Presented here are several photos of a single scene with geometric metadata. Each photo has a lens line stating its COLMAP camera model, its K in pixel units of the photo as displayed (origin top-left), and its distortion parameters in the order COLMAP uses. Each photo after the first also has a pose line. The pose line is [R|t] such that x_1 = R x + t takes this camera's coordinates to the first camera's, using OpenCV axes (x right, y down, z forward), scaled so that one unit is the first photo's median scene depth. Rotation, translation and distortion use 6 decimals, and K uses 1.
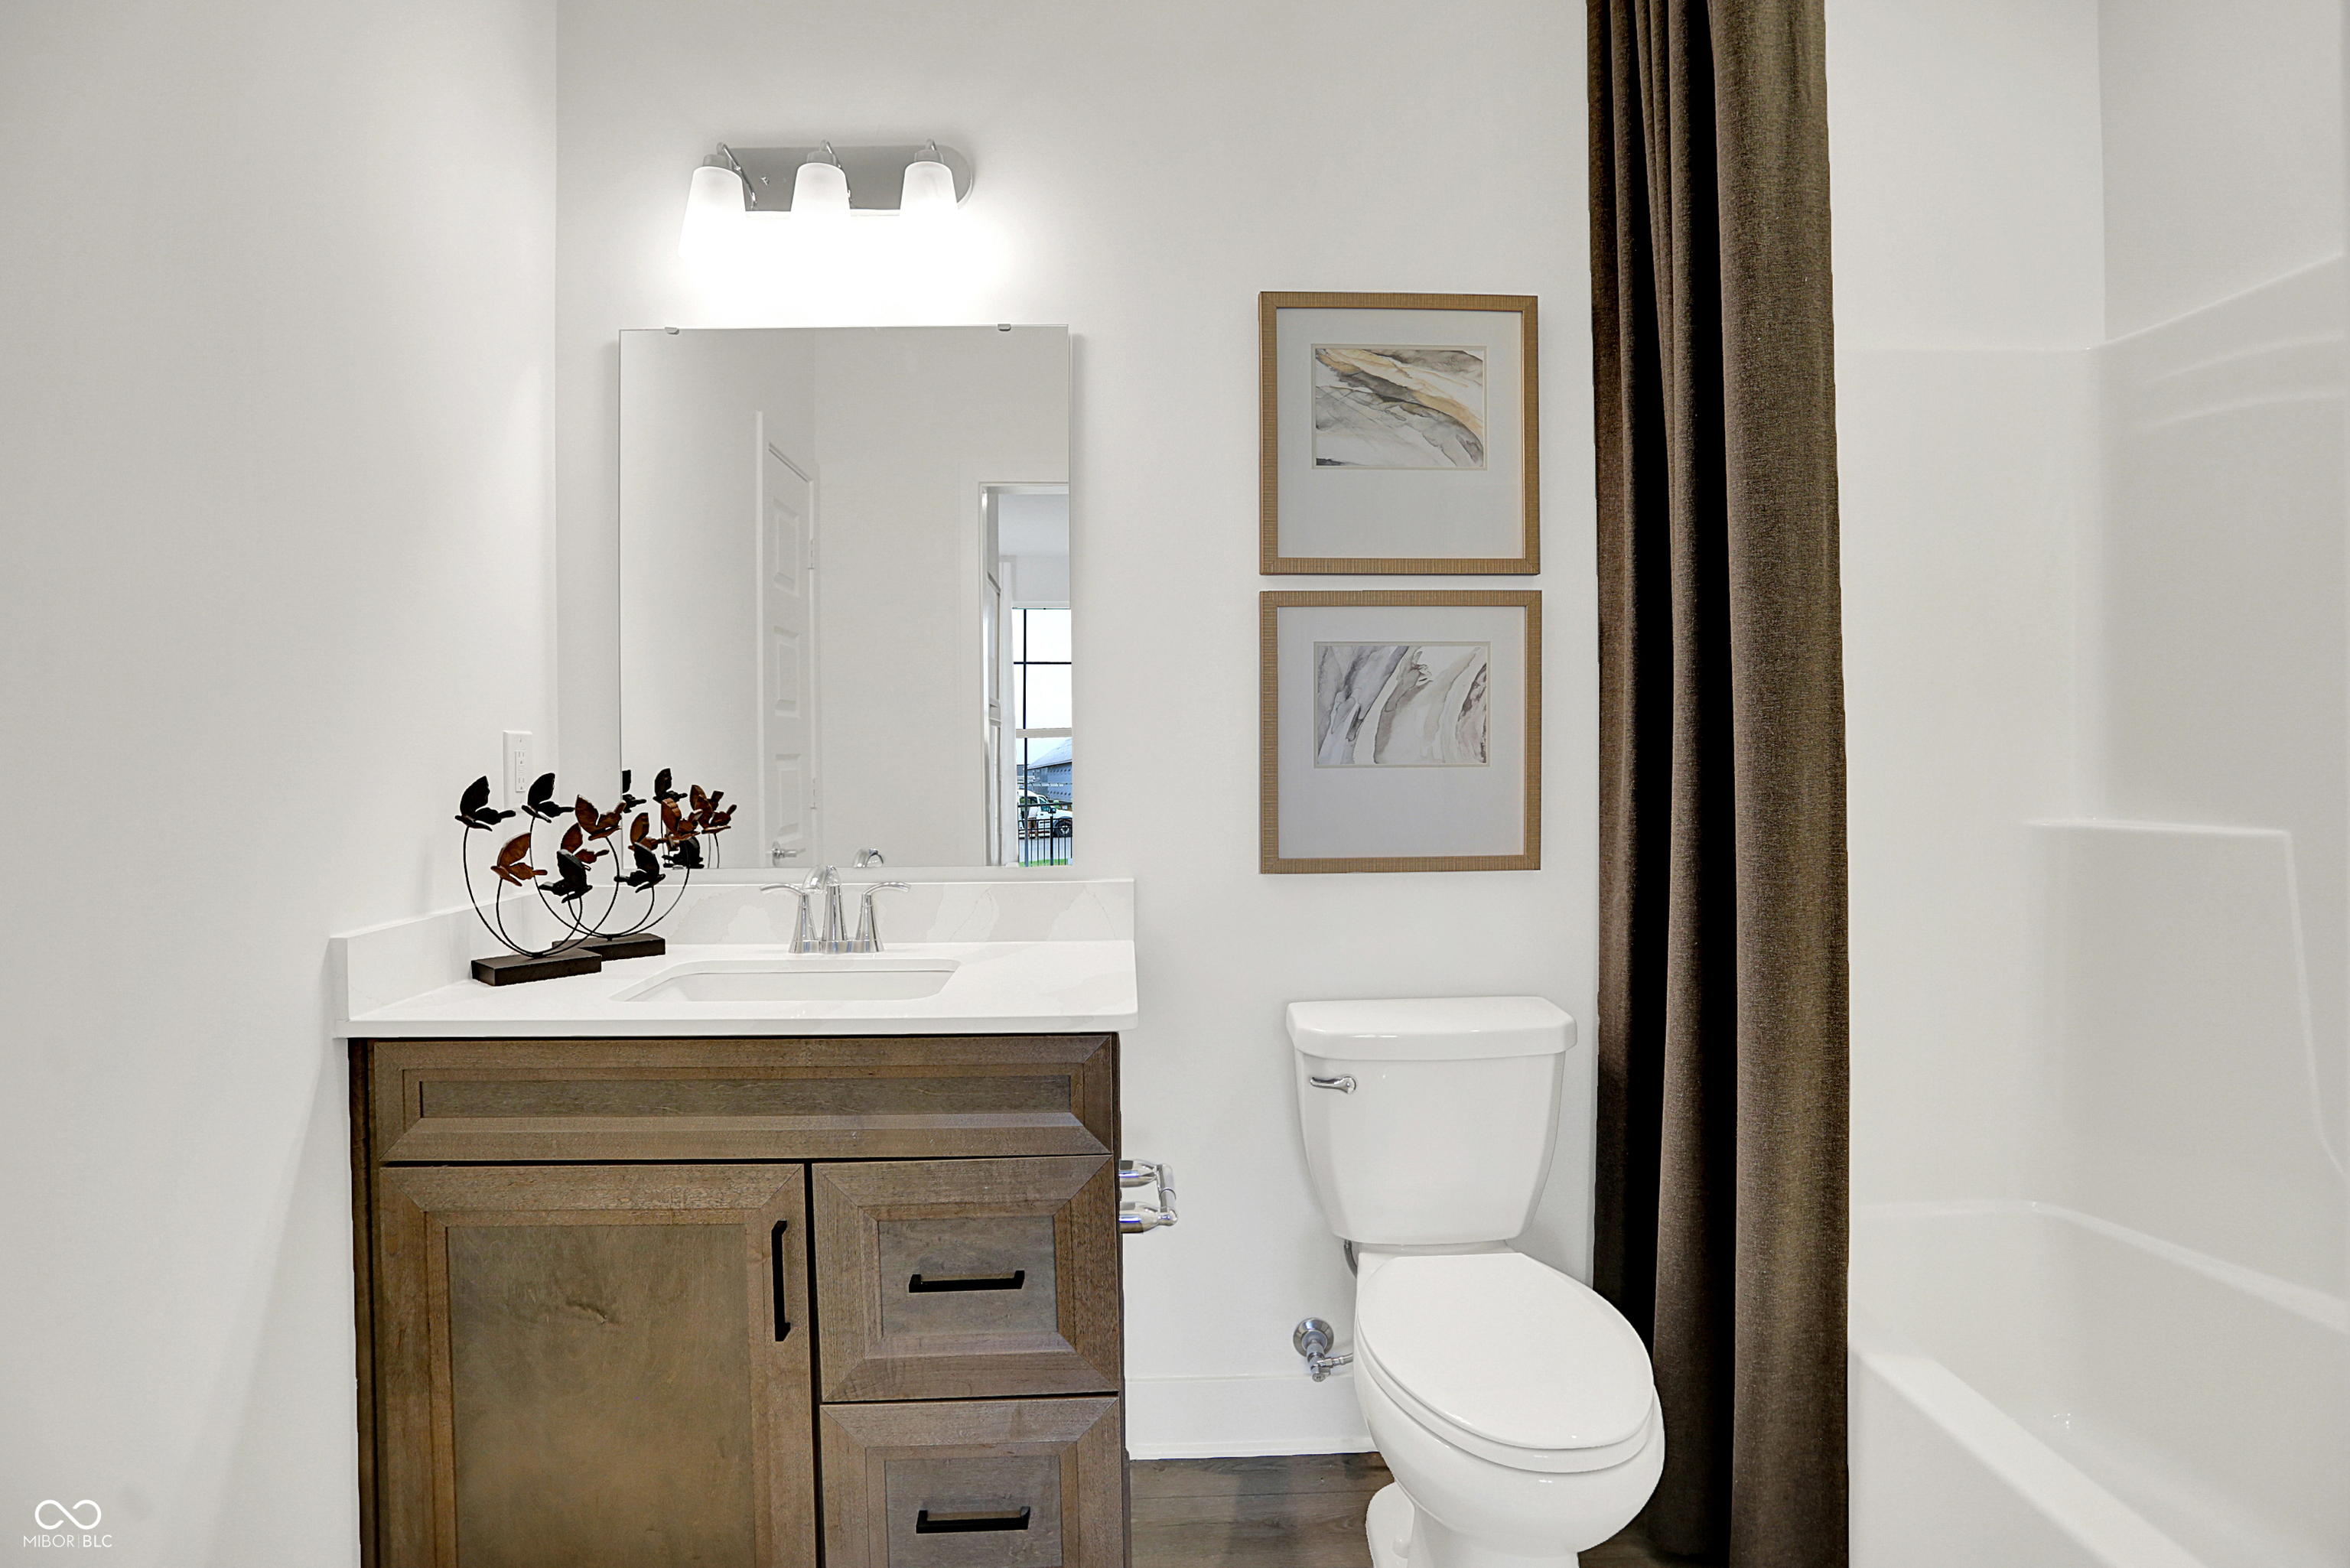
lens RADIAL K [[1153.7, 0, 1177.1], [0, 1153.7, 786.5], [0, 0, 1]] dist [-0.031157, -0.000366]
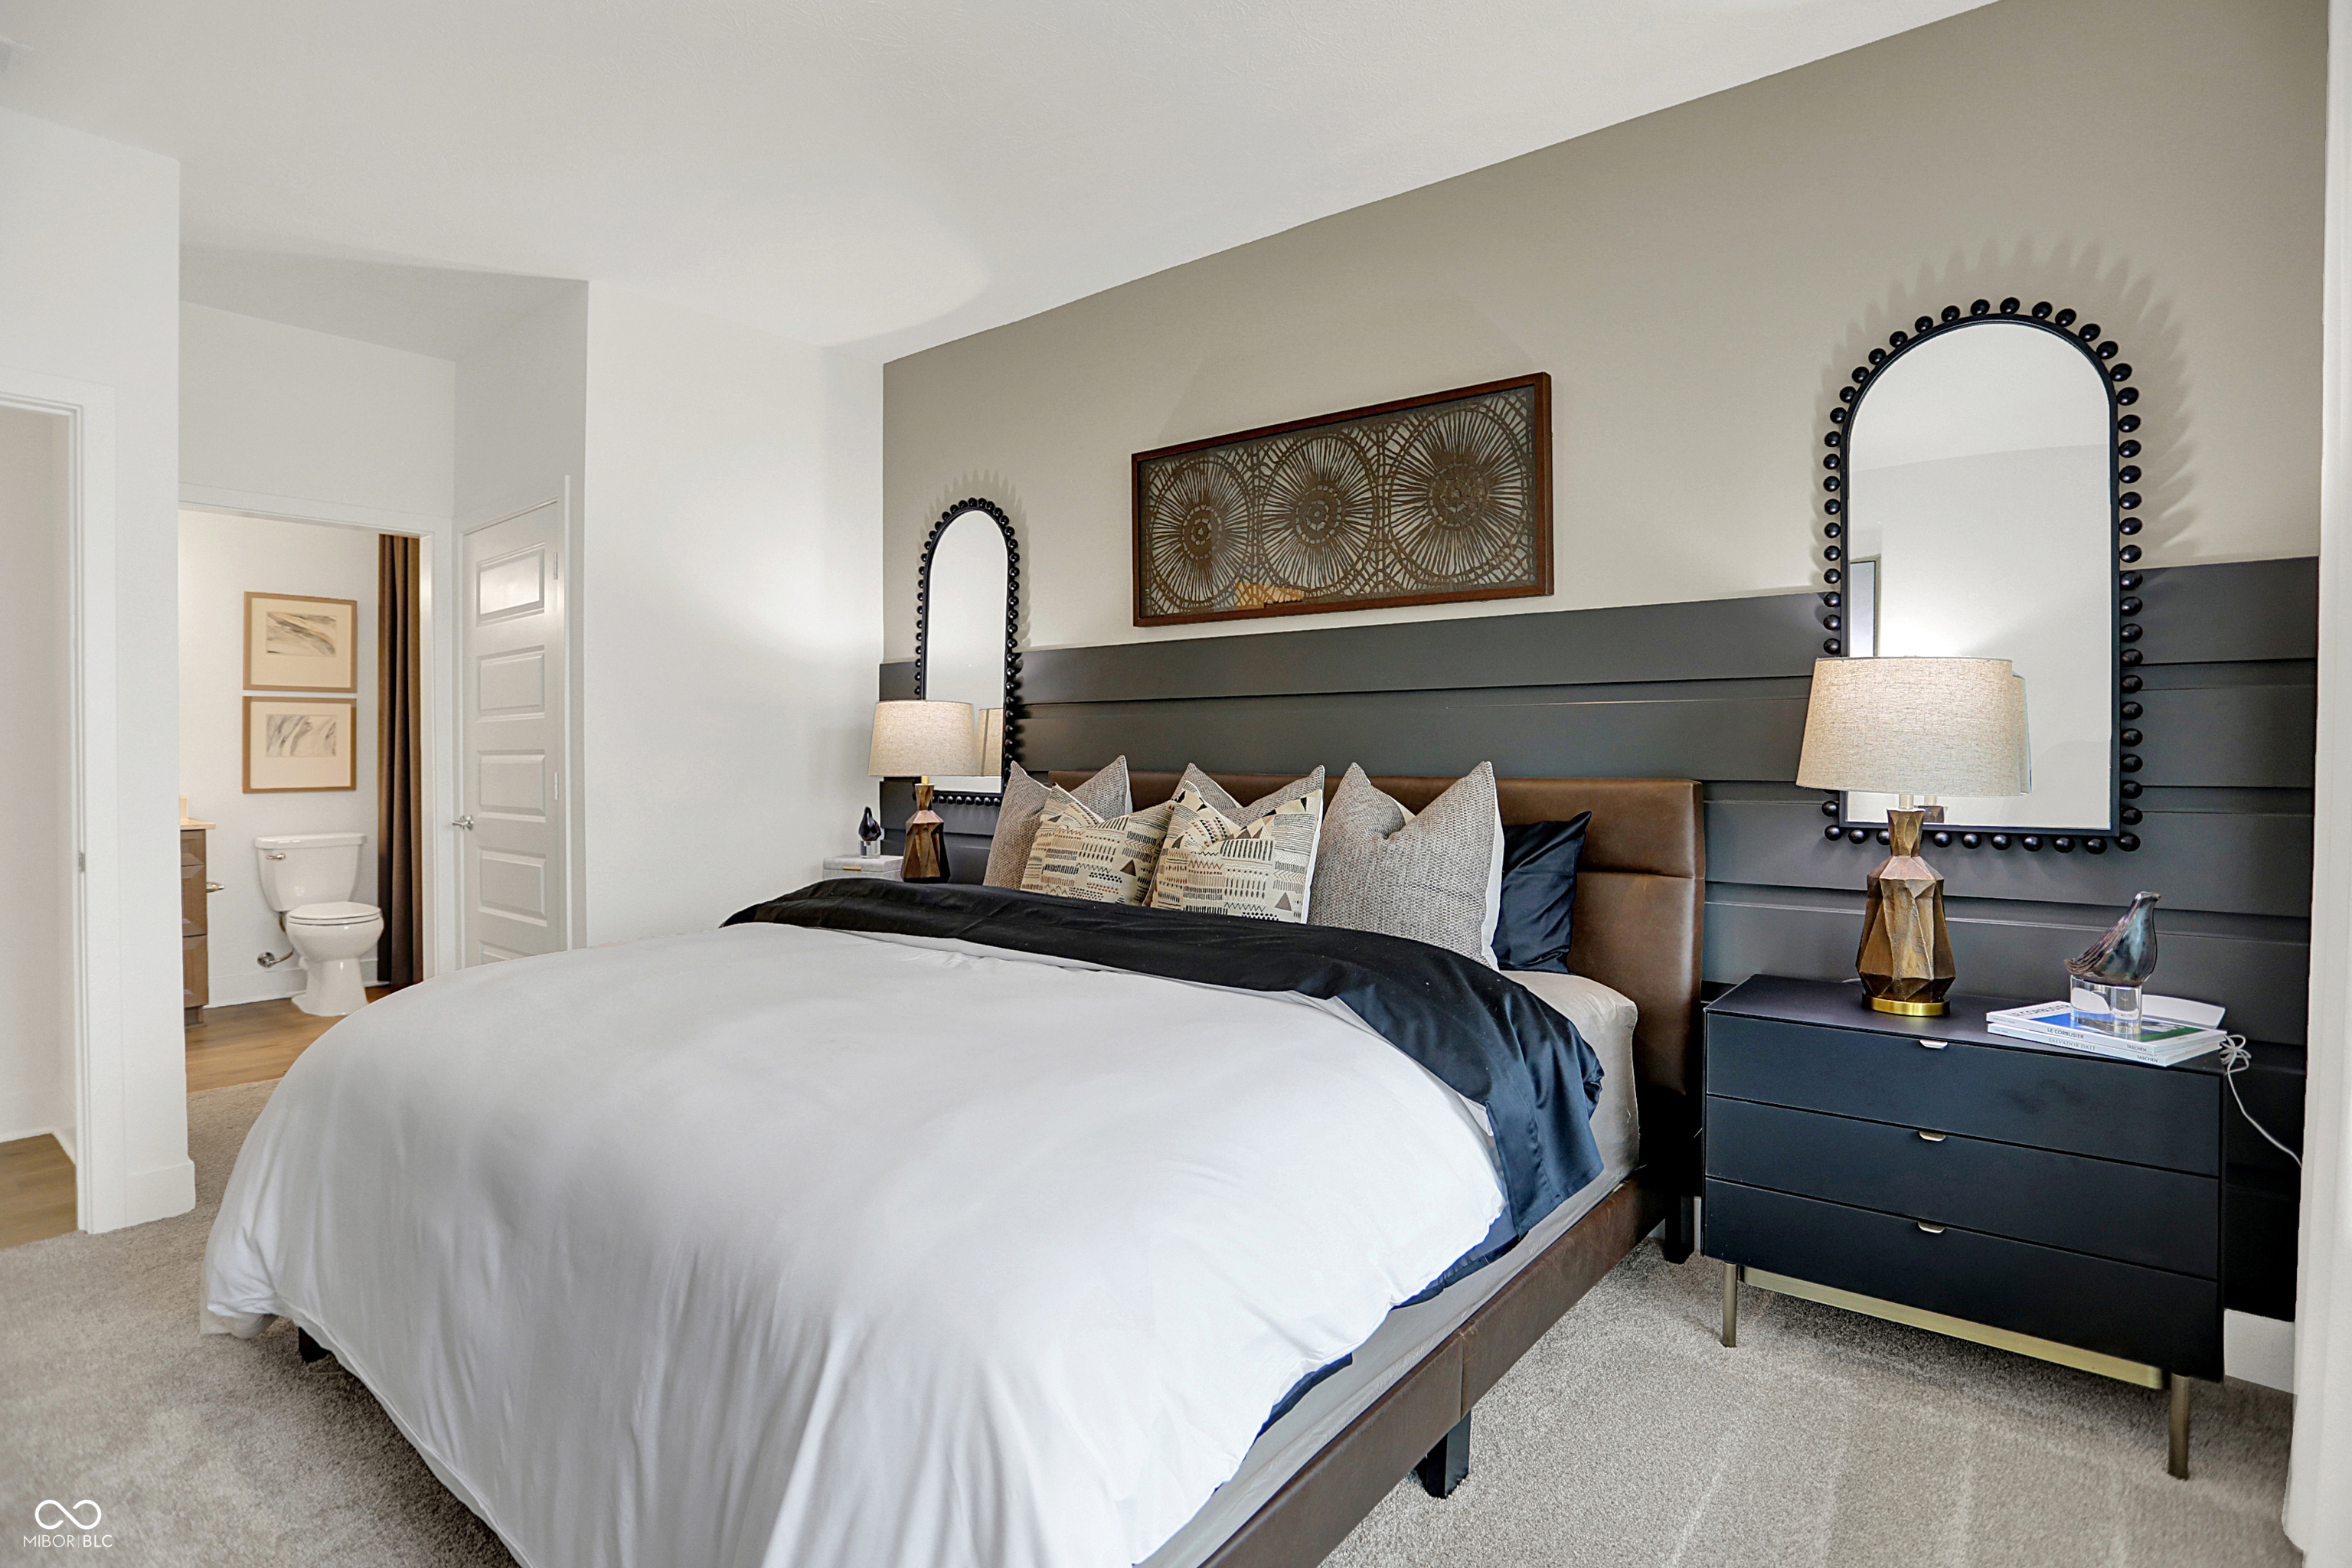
lens RADIAL K [[1154.8, 0, 1170.8], [0, 1154.8, 767.9], [0, 0, 1]] dist [-0.031157, -0.000366]
pose [[0.677192, 0.000310, 0.735806, -0.433935], [-0.001704, 0.999998, 0.001146, 0.004802], [-0.735804, -0.002029, 0.677191, -2.602670]]
